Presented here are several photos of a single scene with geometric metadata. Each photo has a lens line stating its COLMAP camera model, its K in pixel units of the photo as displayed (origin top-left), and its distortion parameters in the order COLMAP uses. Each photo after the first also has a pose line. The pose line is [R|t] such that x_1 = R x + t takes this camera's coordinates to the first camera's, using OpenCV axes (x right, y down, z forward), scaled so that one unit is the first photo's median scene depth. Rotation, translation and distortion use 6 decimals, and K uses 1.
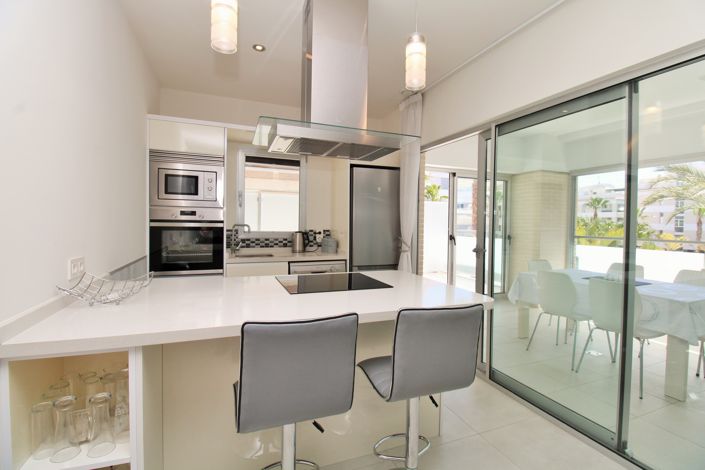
lens RADIAL K [[325.9, 0, 351.6], [0, 325.9, 230.2], [0, 0, 1]] dist [-0.010760, -0.006440]
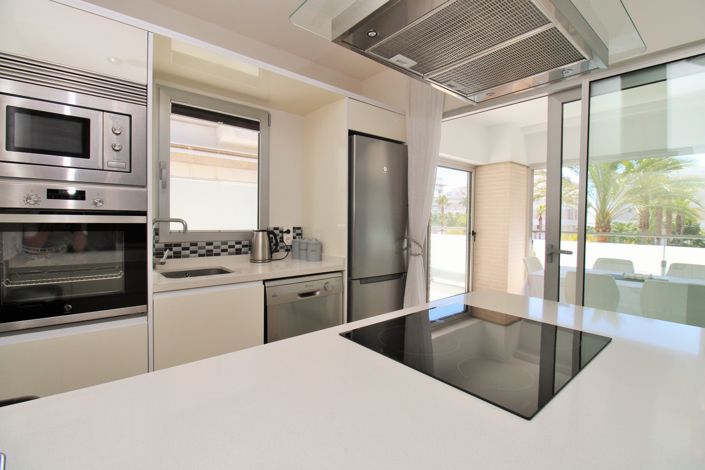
lens RADIAL K [[325.9, 0, 352.0], [0, 325.9, 228.7], [0, 0, 1]] dist [-0.010760, -0.006440]
pose [[0.947314, -0.012617, 0.320059, -0.198787], [0.010917, 0.999915, 0.007106, -0.000938], [-0.320122, -0.003238, 0.947371, 0.322693]]
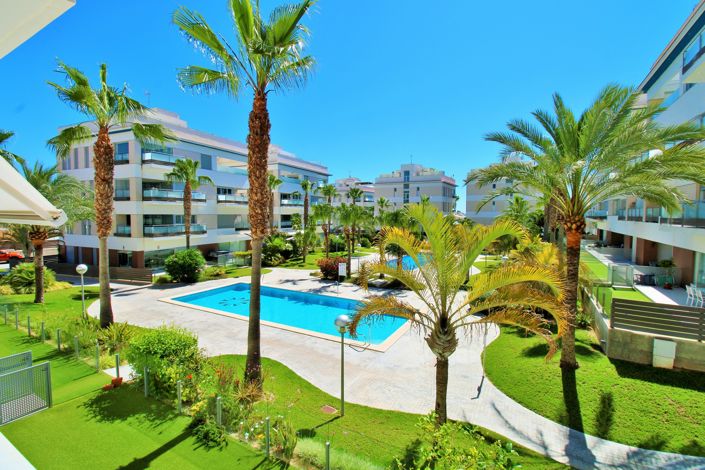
lens RADIAL K [[325.9, 0, 354.7], [0, 325.9, 232.8], [0, 0, 1]] dist [-0.010760, -0.006440]
pose [[0.769109, -0.049828, 0.637172, 0.683682], [0.024781, 0.998531, 0.048176, -0.042989], [-0.638637, -0.021263, 0.769214, 2.043870]]
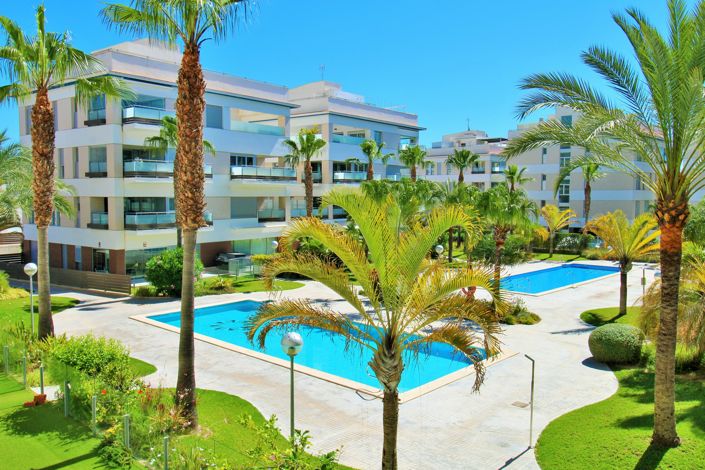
lens RADIAL K [[576.0, 0, 353.3], [0, 576.0, 236.0], [0, 0, 1]] dist [0.007497, 0.003121]
pose [[0.901764, -0.045908, 0.429784, 1.039990], [0.024310, 0.998156, 0.055612, -0.029372], [-0.431545, -0.039701, 0.901218, 0.998401]]
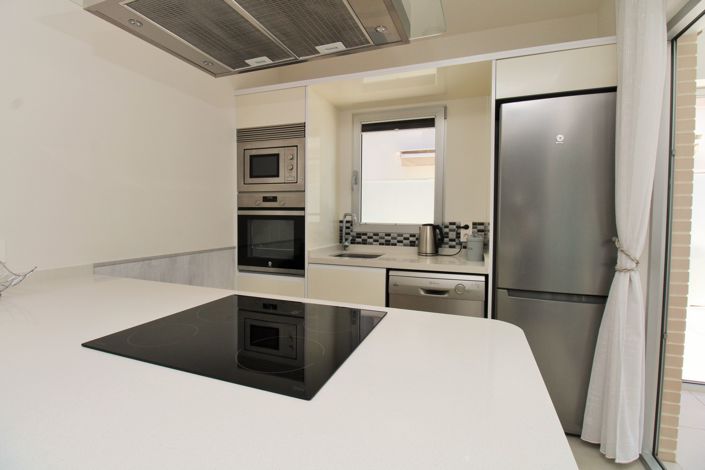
lens RADIAL K [[325.9, 0, 353.9], [0, 325.9, 230.8], [0, 0, 1]] dist [-0.010760, -0.006440]
pose [[0.743675, 0.022256, -0.668171, 0.170586], [-0.015747, 0.999752, 0.015774, 0.009557], [0.668356, -0.001209, 0.743840, 0.399559]]
